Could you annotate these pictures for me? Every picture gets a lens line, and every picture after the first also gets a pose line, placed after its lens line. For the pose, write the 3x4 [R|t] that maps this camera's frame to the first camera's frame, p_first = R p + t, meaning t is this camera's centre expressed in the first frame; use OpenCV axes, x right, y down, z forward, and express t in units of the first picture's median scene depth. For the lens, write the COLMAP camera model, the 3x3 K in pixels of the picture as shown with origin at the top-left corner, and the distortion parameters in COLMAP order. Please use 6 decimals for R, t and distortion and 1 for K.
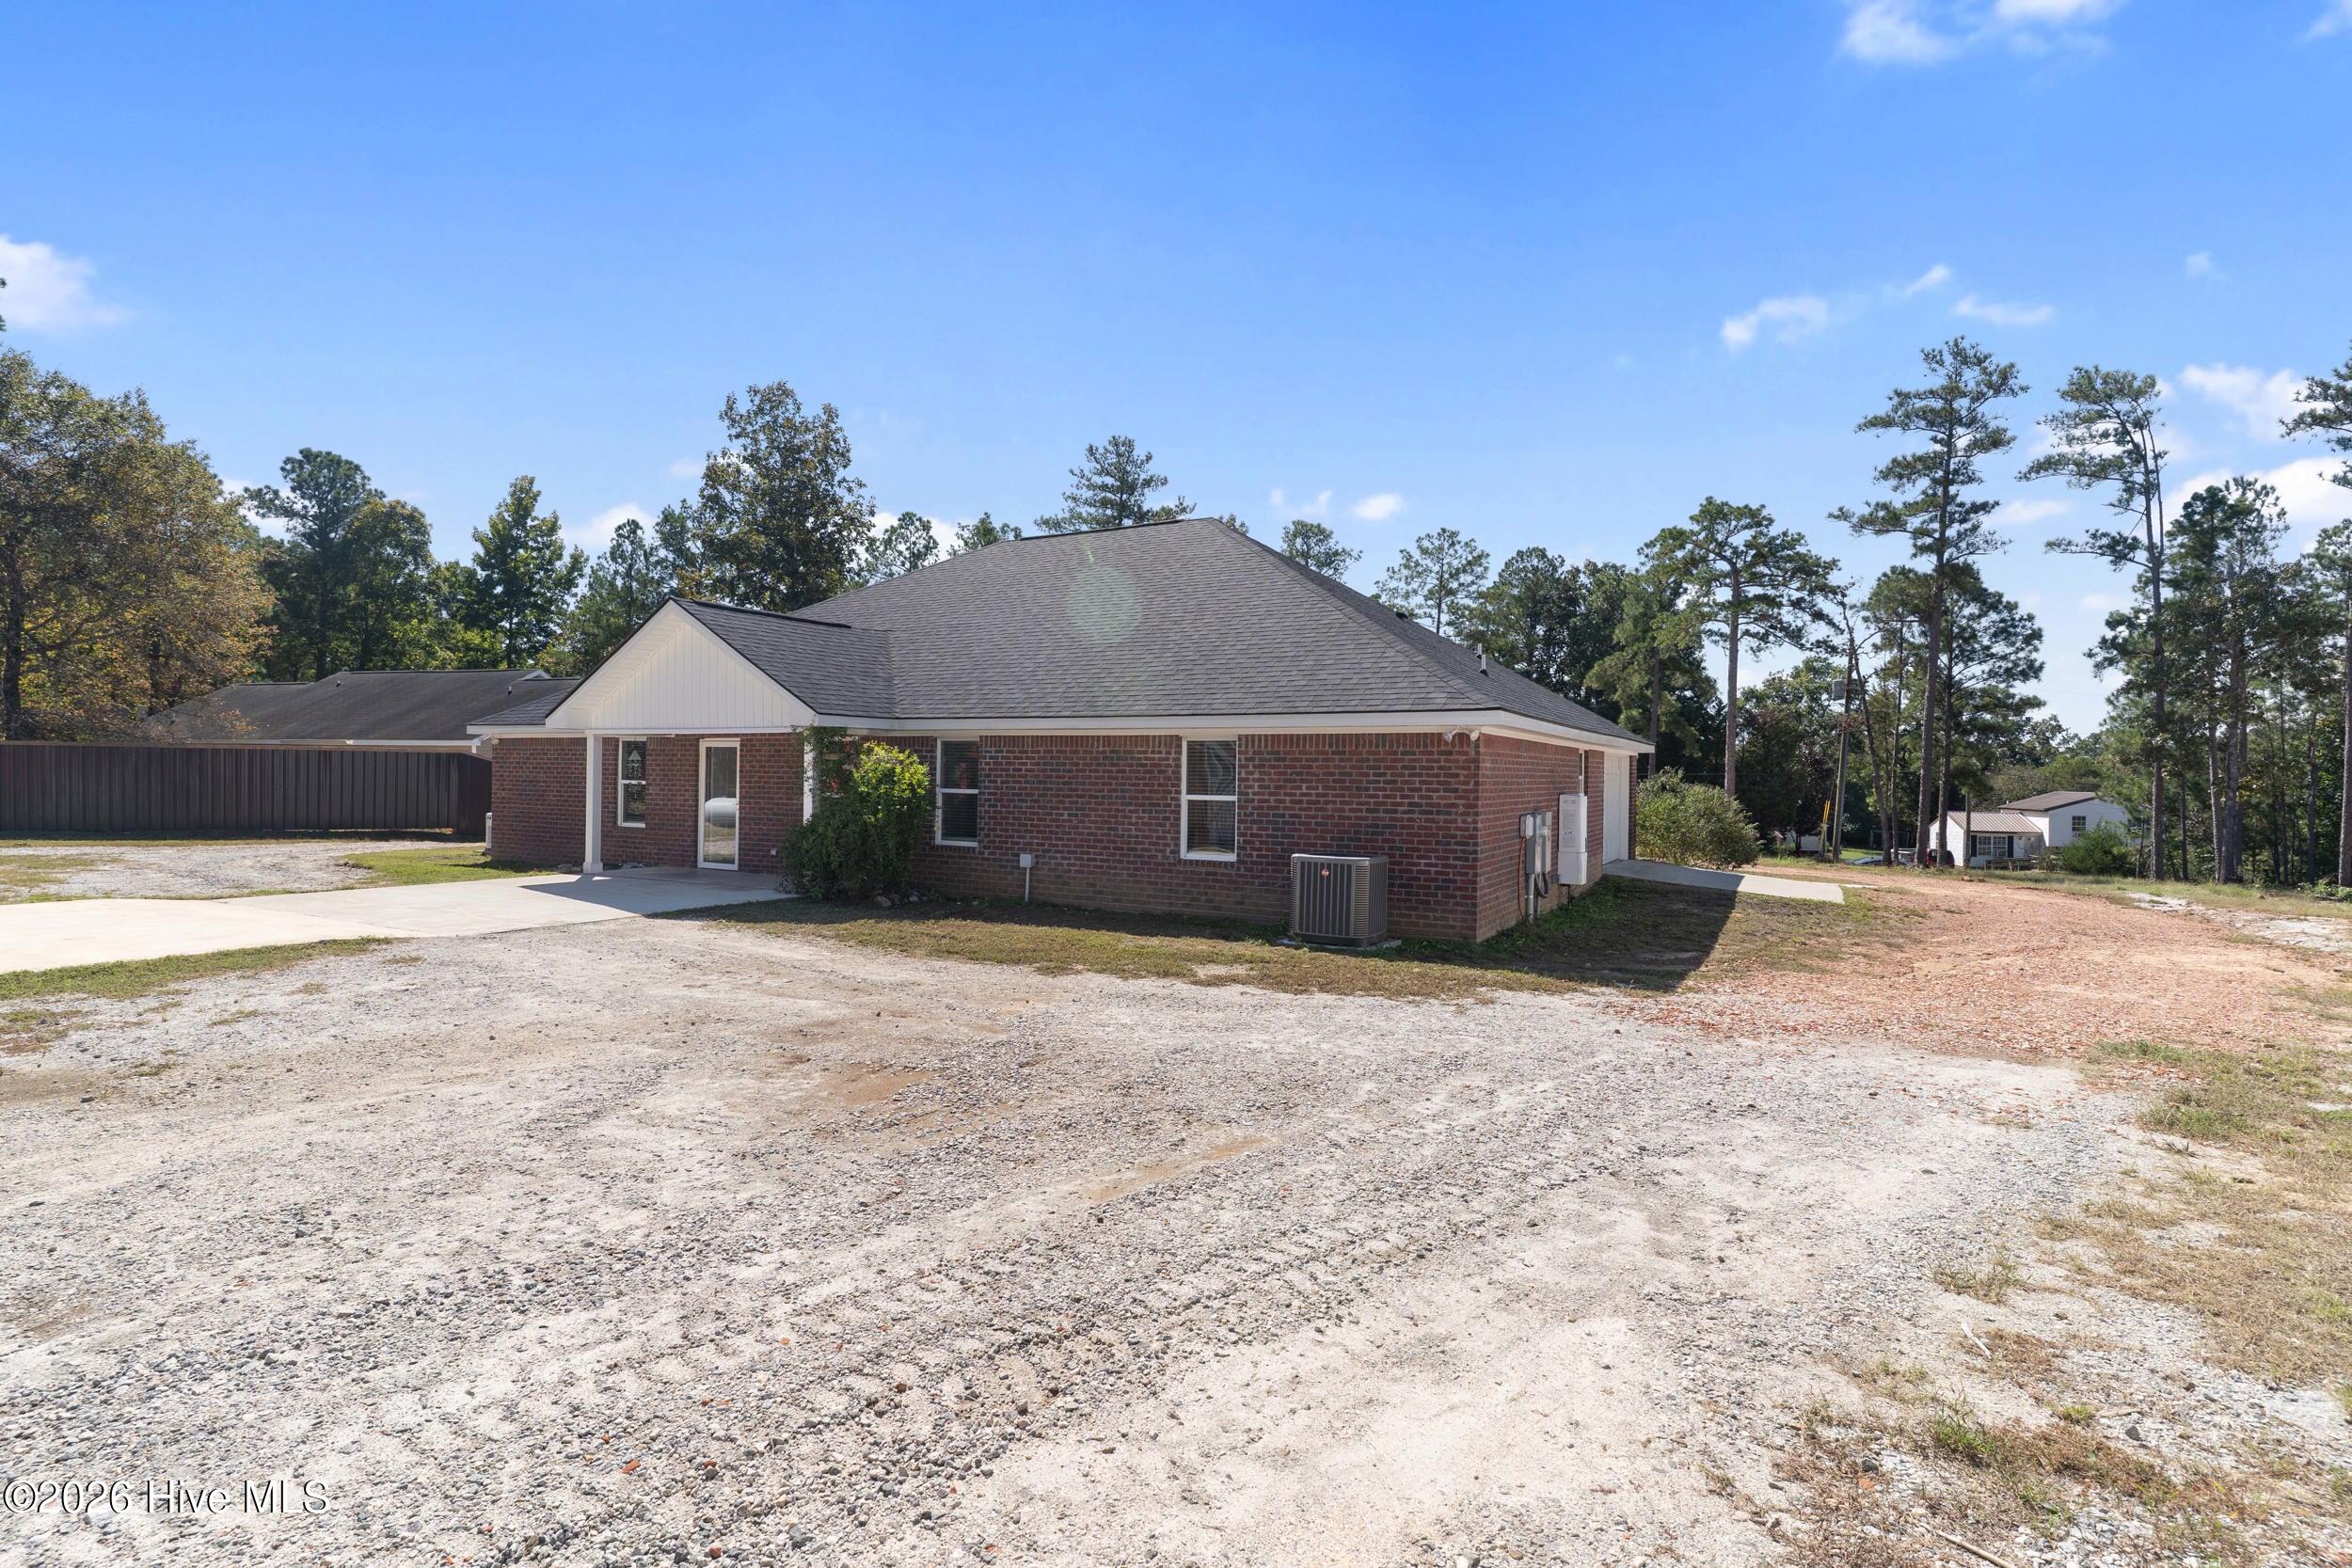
lens RADIAL K [[1140.8, 0, 1163.7], [0, 1140.8, 744.2], [0, 0, 1]] dist [0.008693, -0.000324]
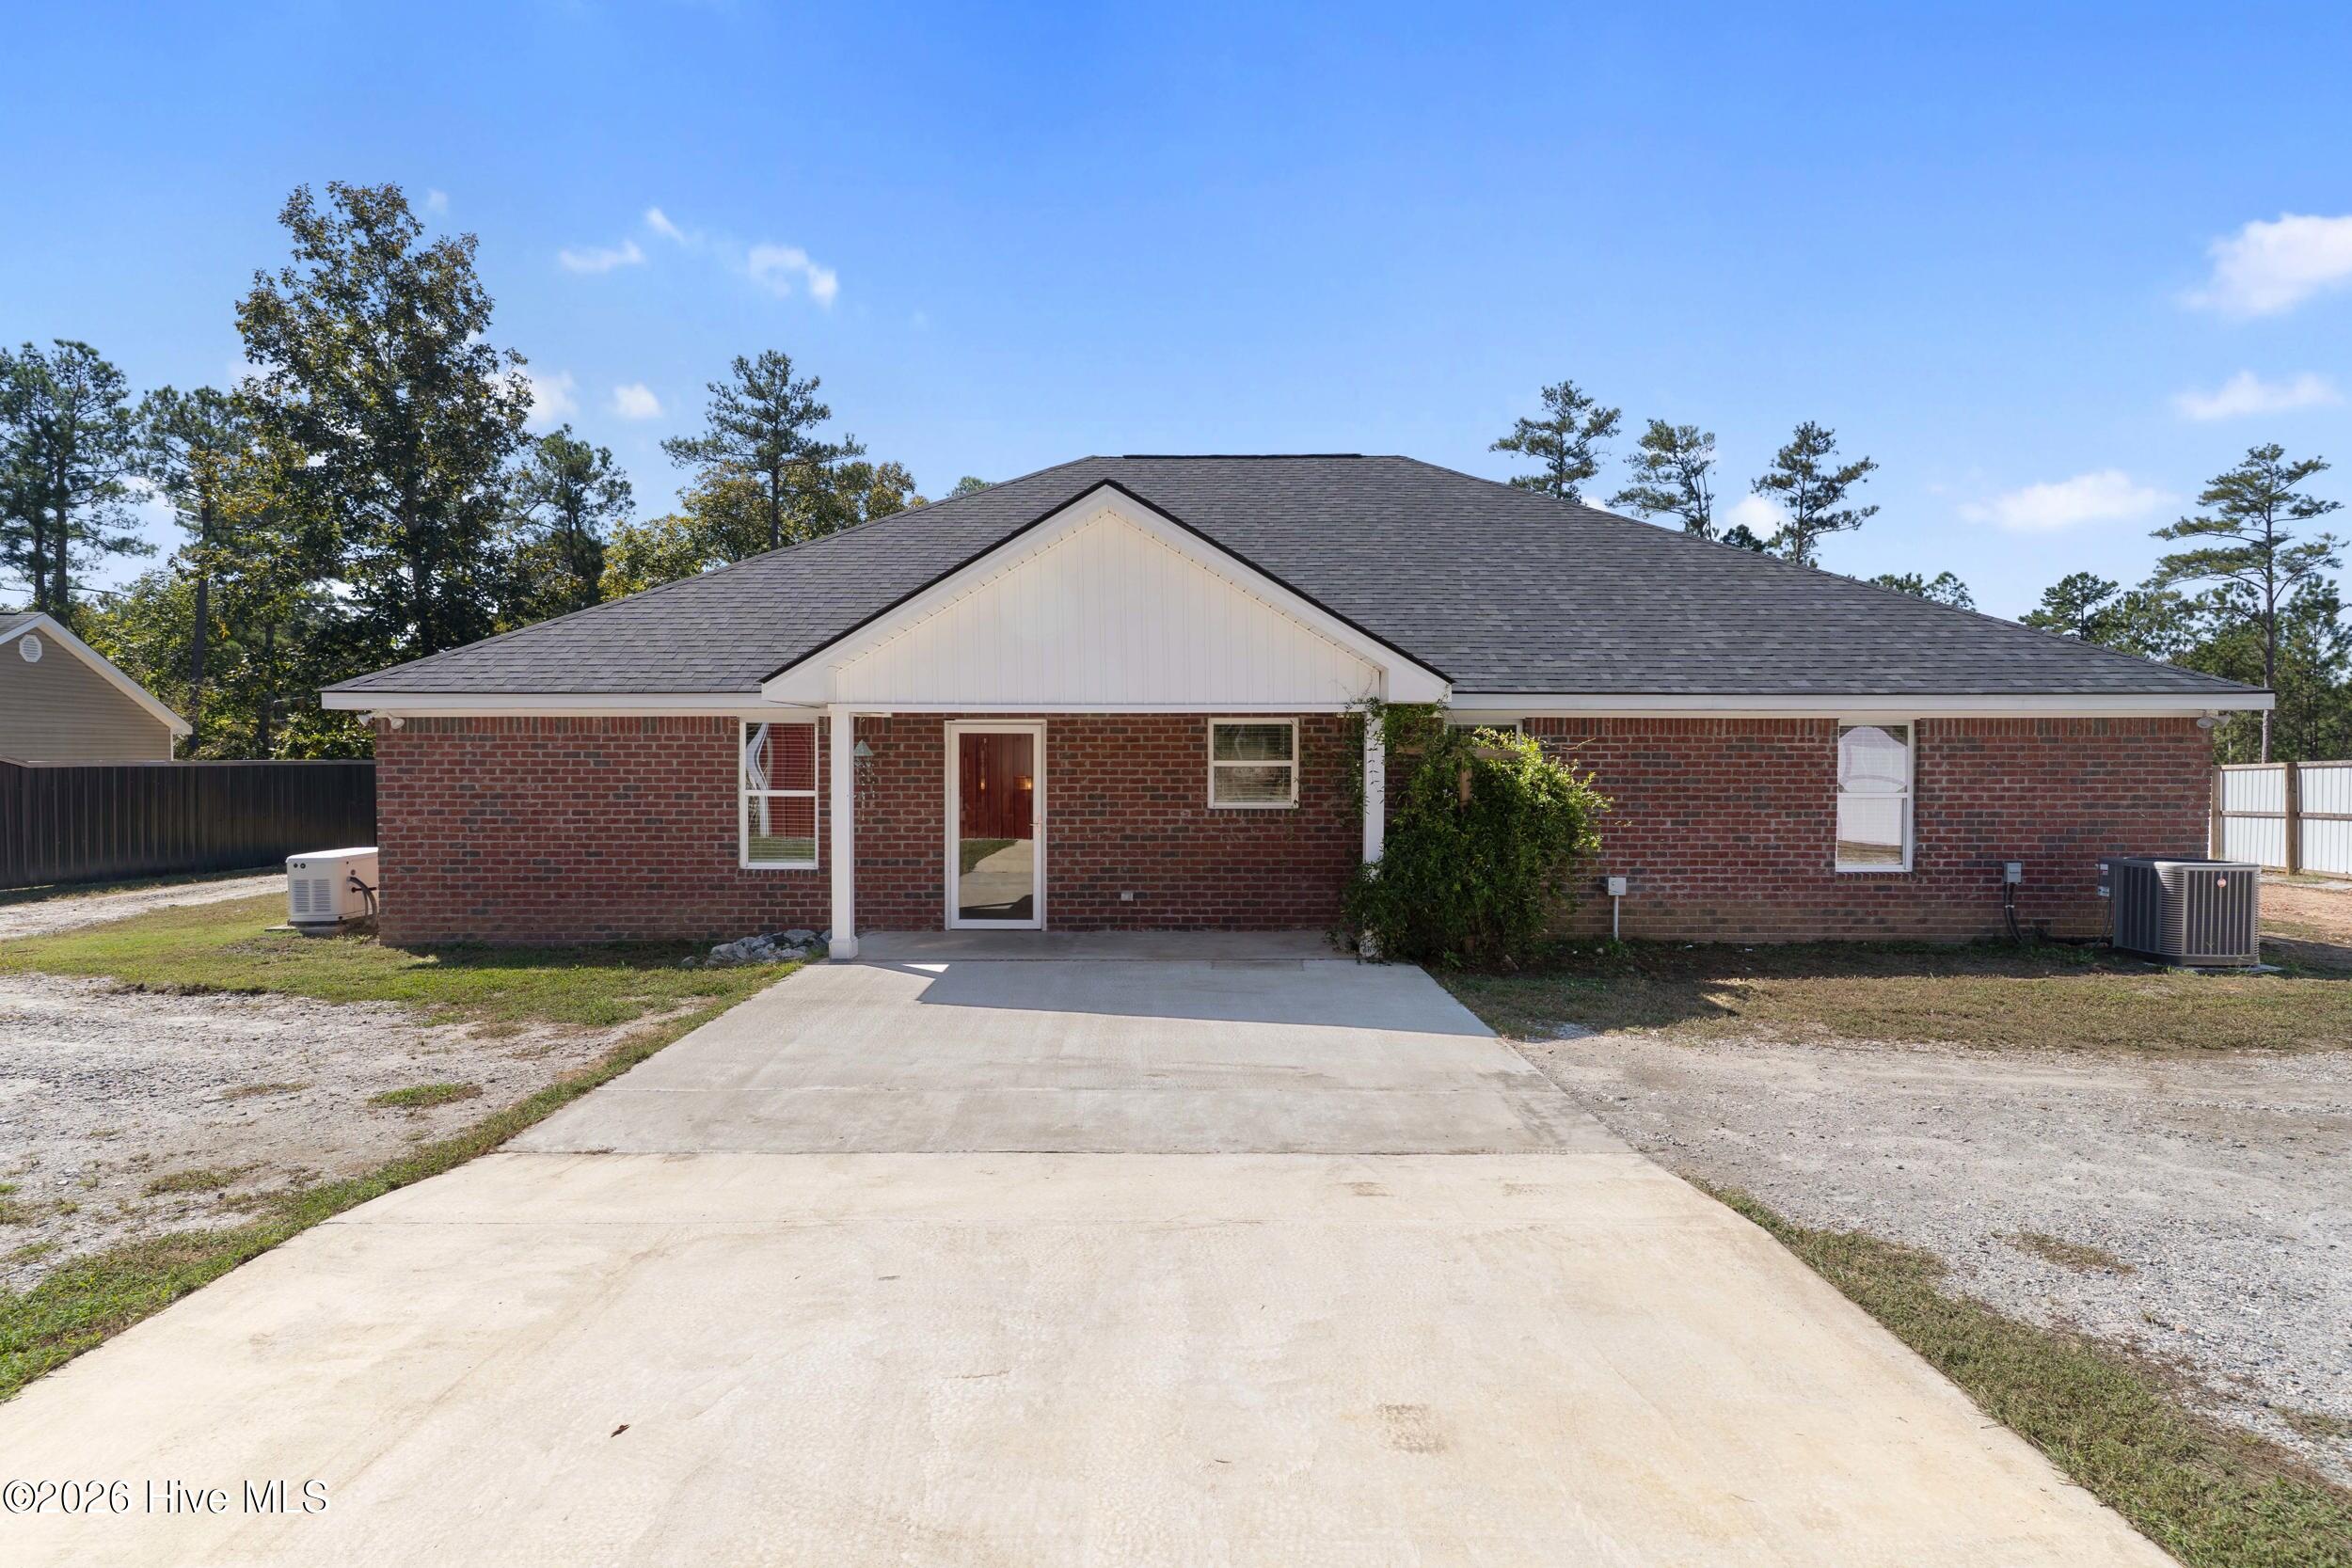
lens RADIAL K [[1140.8, 0, 1163.7], [0, 1140.8, 744.2], [0, 0, 1]] dist [0.008693, -0.000324]
pose [[0.871440, -0.008404, 0.490430, -0.270832], [-0.001091, 0.999818, 0.019071, -0.001672], [-0.490500, -0.017154, 0.871272, 0.180351]]
